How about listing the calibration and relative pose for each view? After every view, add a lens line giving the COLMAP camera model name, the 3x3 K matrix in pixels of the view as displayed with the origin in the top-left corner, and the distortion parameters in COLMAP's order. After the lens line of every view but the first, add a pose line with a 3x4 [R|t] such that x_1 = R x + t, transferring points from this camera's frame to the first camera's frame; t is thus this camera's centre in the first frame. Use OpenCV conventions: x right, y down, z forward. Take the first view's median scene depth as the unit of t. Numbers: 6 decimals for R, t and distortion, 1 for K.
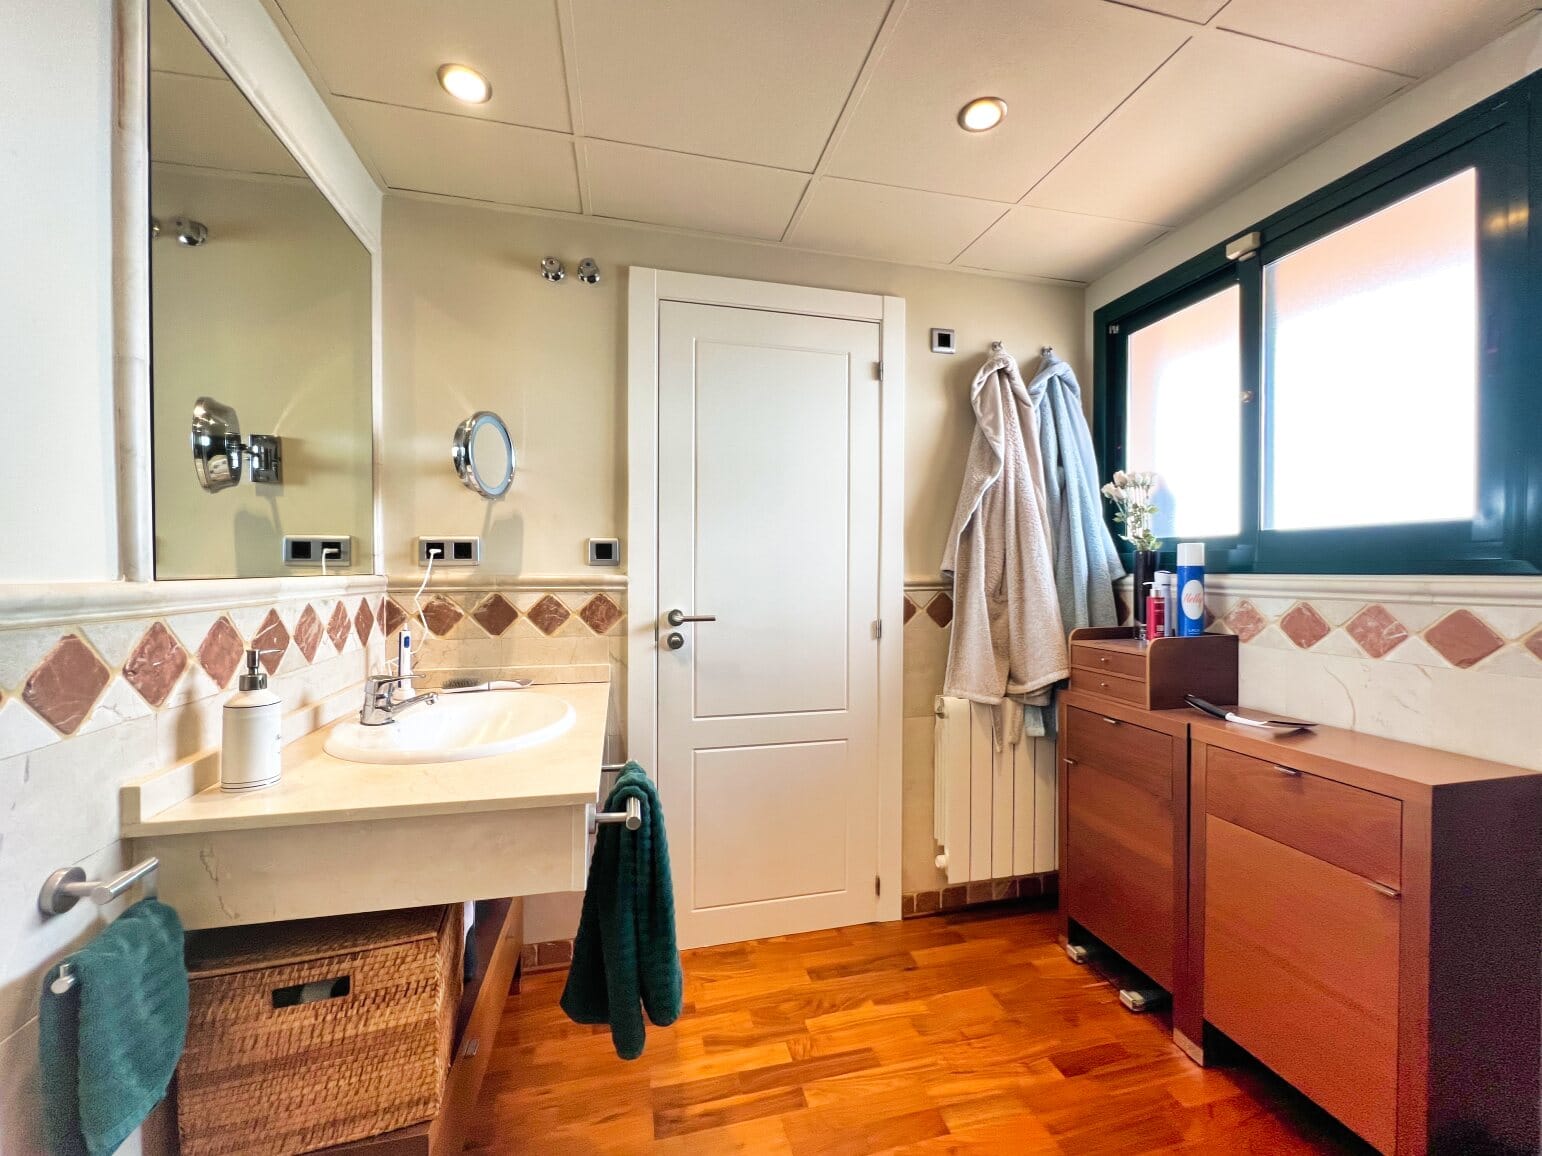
lens RADIAL K [[619.7, 0, 771.3], [0, 619.7, 572.9], [0, 0, 1]] dist [-0.002945, 0.000763]
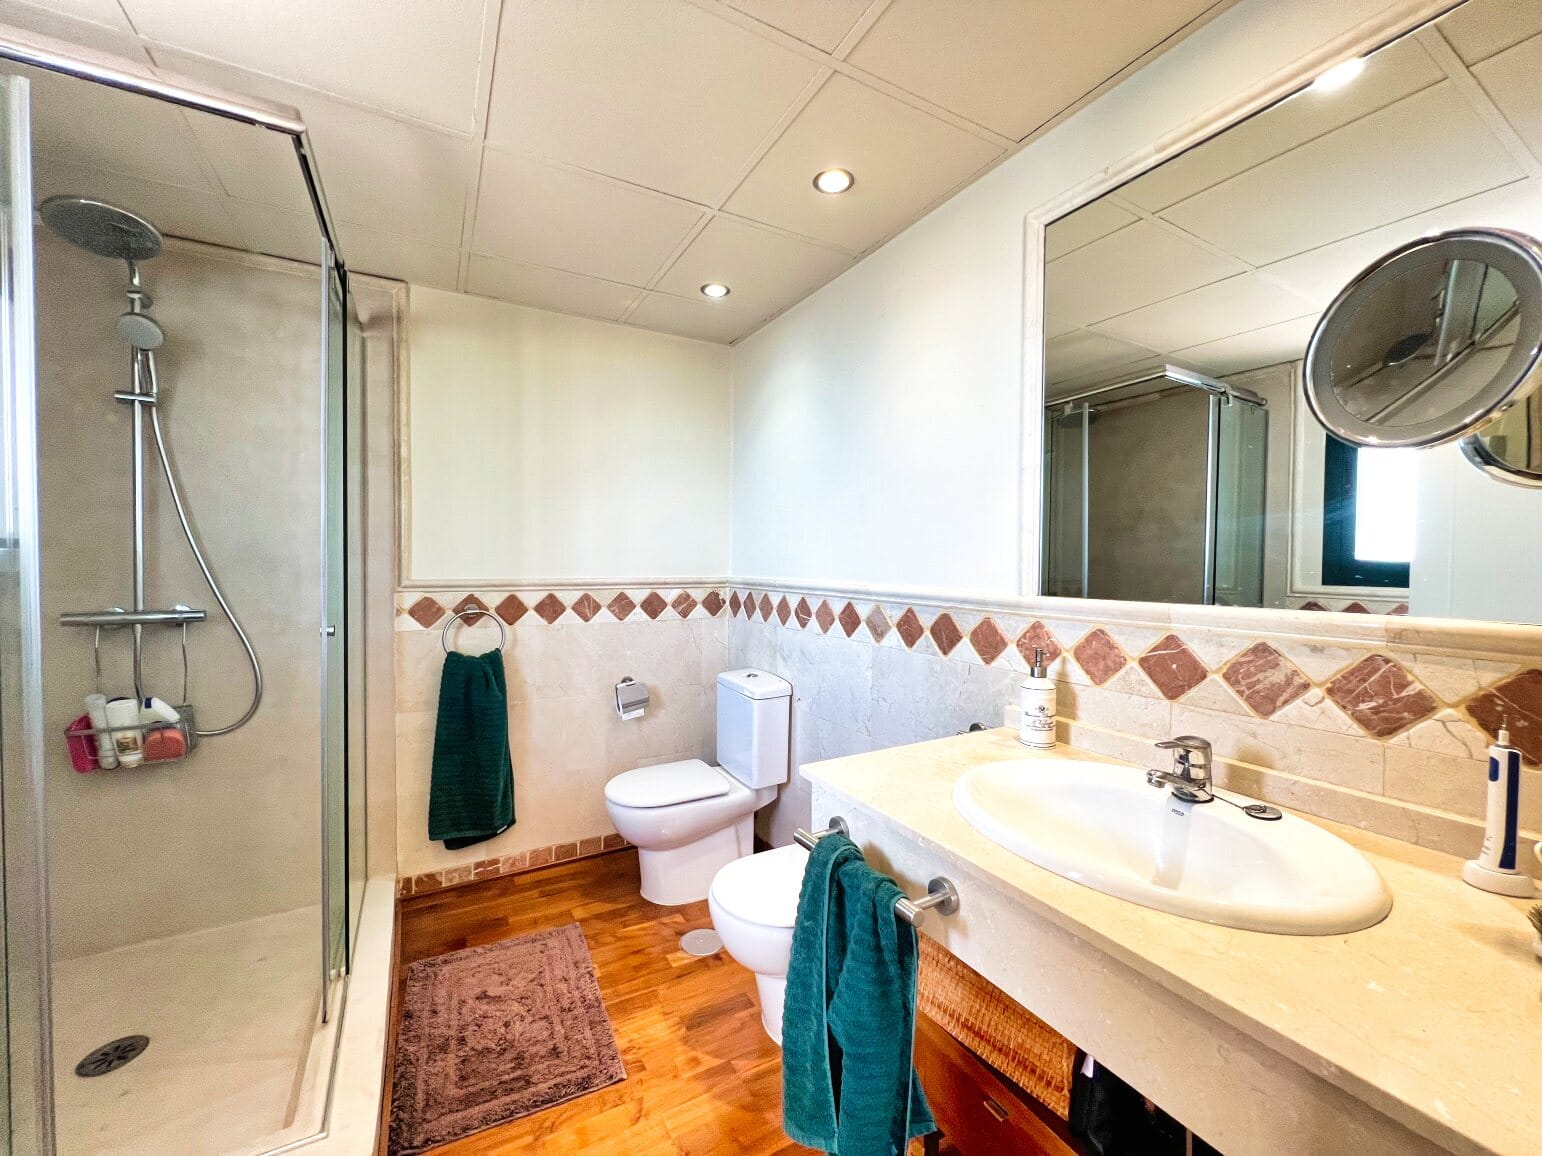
lens RADIAL K [[619.7, 0, 773.4], [0, 619.7, 575.2], [0, 0, 1]] dist [-0.002945, 0.000763]
pose [[-0.962050, -0.000594, -0.272872, 0.124935], [-0.008204, 0.999608, 0.026750, -0.076652], [0.272750, 0.027973, -0.961678, 2.250643]]
